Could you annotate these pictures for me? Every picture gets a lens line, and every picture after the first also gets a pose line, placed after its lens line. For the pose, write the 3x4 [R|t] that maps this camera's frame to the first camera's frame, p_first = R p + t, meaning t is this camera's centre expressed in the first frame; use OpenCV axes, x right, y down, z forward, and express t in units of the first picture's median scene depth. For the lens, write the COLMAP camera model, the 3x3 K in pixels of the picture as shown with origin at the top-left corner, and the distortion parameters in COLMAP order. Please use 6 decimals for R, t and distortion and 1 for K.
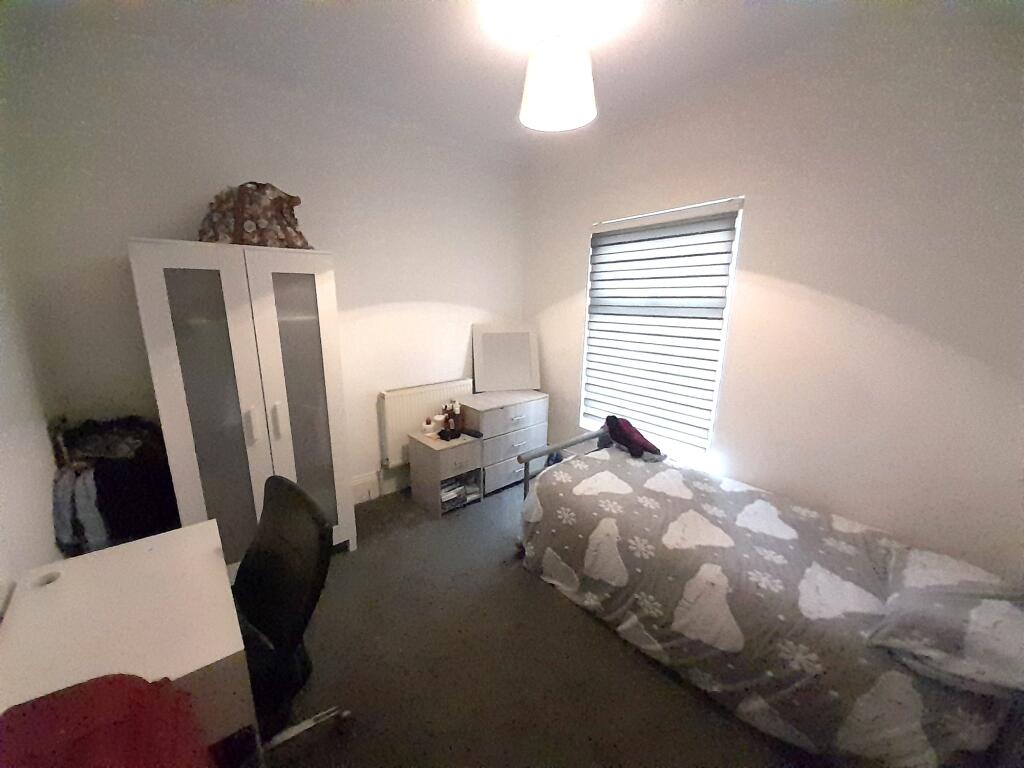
lens RADIAL K [[408.9, 0, 508.0], [0, 408.9, 387.0], [0, 0, 1]] dist [0.000921, -0.000289]
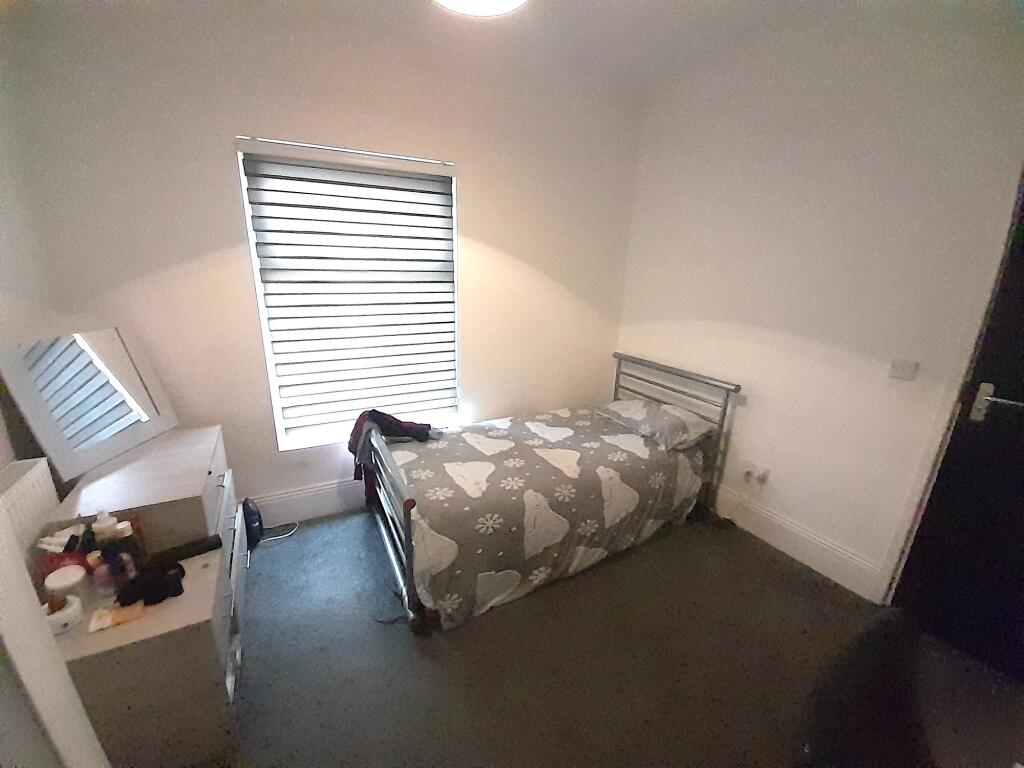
lens RADIAL K [[408.9, 0, 507.1], [0, 408.9, 383.6], [0, 0, 1]] dist [0.000921, -0.000289]
pose [[0.187736, -0.270296, 0.944296, -0.558446], [0.189290, 0.953325, 0.235247, -0.150373], [-0.963807, 0.134582, 0.230138, 0.711916]]
